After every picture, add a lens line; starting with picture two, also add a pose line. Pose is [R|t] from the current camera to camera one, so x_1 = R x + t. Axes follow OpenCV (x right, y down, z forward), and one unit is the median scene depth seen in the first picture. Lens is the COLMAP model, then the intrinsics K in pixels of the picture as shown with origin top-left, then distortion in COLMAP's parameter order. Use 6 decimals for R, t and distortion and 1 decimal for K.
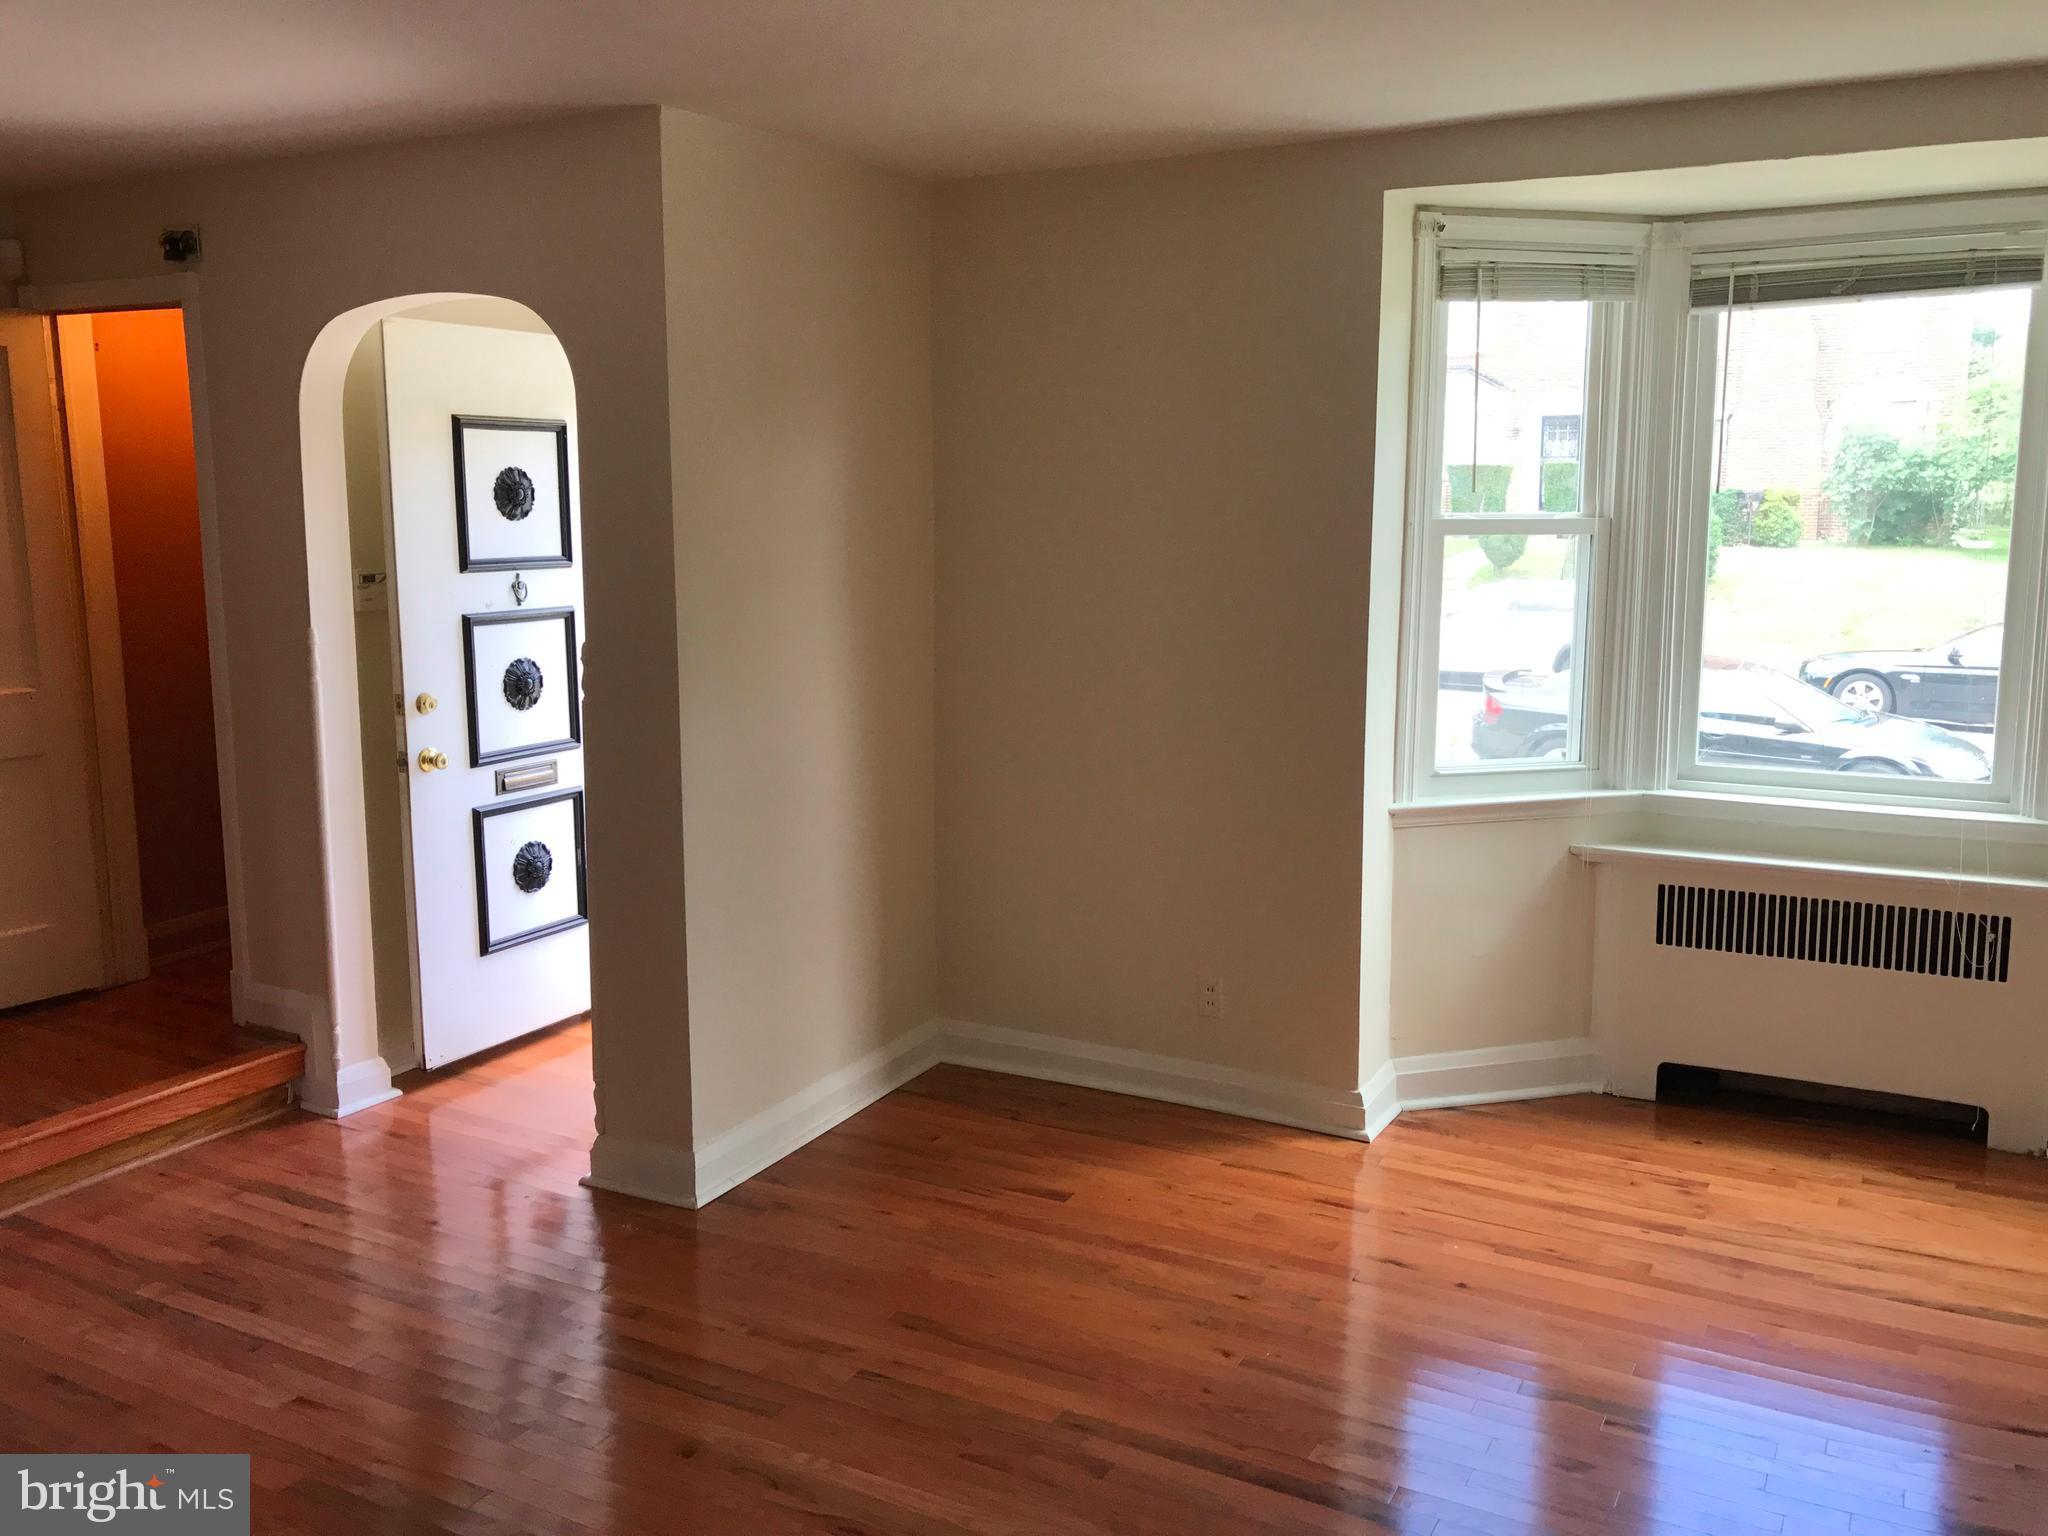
lens RADIAL K [[1667.5, 0, 1028.6], [0, 1667.5, 732.0], [0, 0, 1]] dist [0.011993, 0.007864]
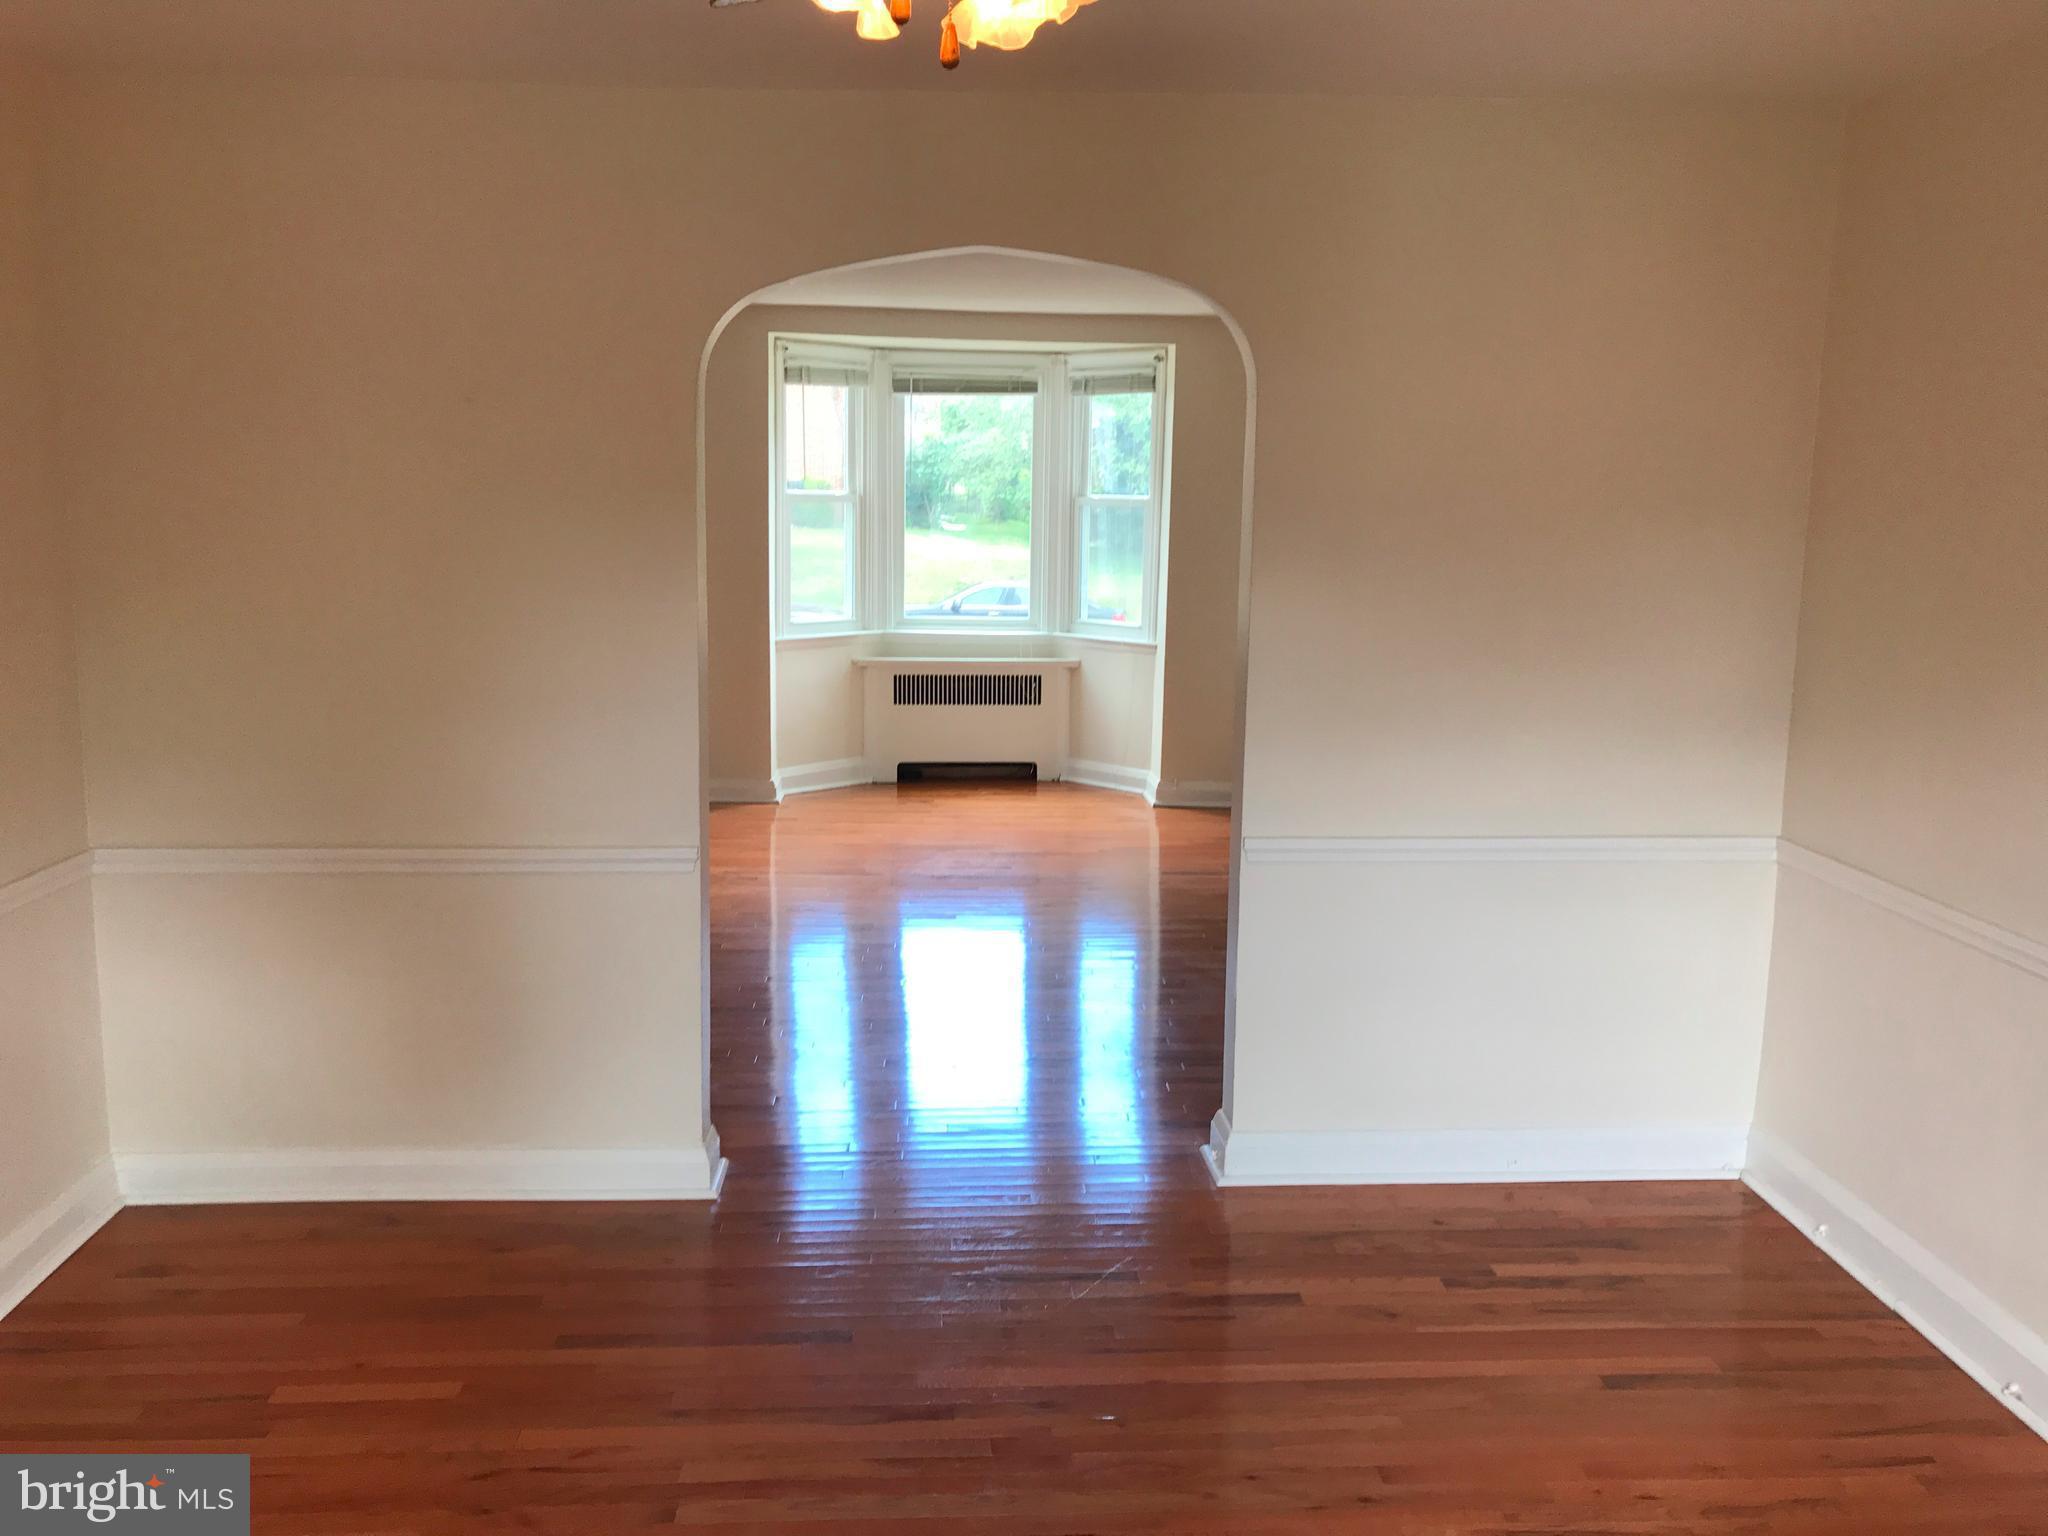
lens RADIAL K [[1667.5, 0, 1028.6], [0, 1667.5, 732.0], [0, 0, 1]] dist [0.011993, 0.007864]
pose [[0.844427, -0.059543, 0.532352, -0.584465], [0.054565, 0.998195, 0.025094, 0.121448], [-0.532885, 0.007858, 0.846151, -0.827629]]
